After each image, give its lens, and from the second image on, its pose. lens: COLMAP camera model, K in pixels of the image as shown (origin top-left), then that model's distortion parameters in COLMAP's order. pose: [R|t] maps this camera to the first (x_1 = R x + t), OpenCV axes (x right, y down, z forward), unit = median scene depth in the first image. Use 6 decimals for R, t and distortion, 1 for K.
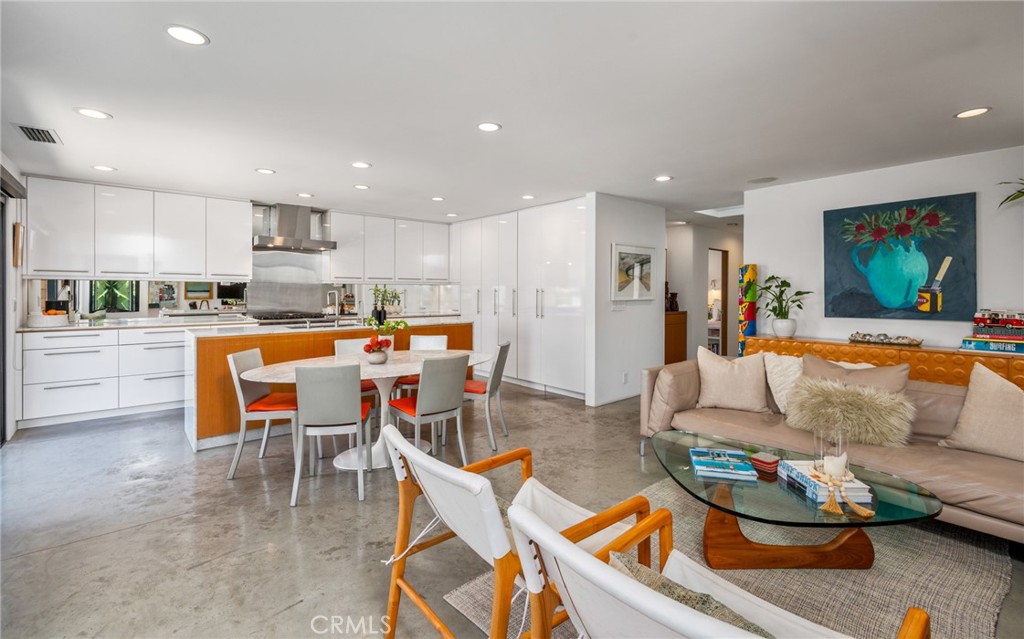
lens RADIAL K [[451.4, 0, 504.8], [0, 451.4, 288.1], [0, 0, 1]] dist [0.013762, 0.000144]
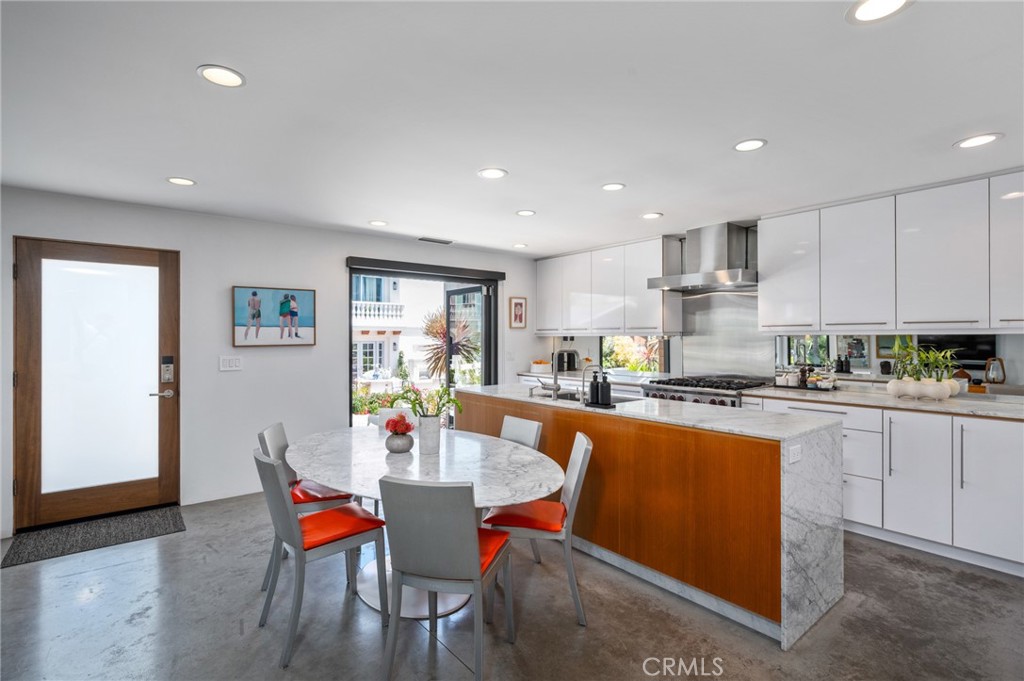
lens RADIAL K [[476.8, 0, 512.3], [0, 476.8, 344.4], [0, 0, 1]] dist [0.001850, 0.004210]
pose [[-0.034340, -0.002600, -0.999407, 0.383136], [0.006939, 0.999972, -0.002840, 0.000778], [0.999386, -0.007032, -0.034321, 1.002228]]
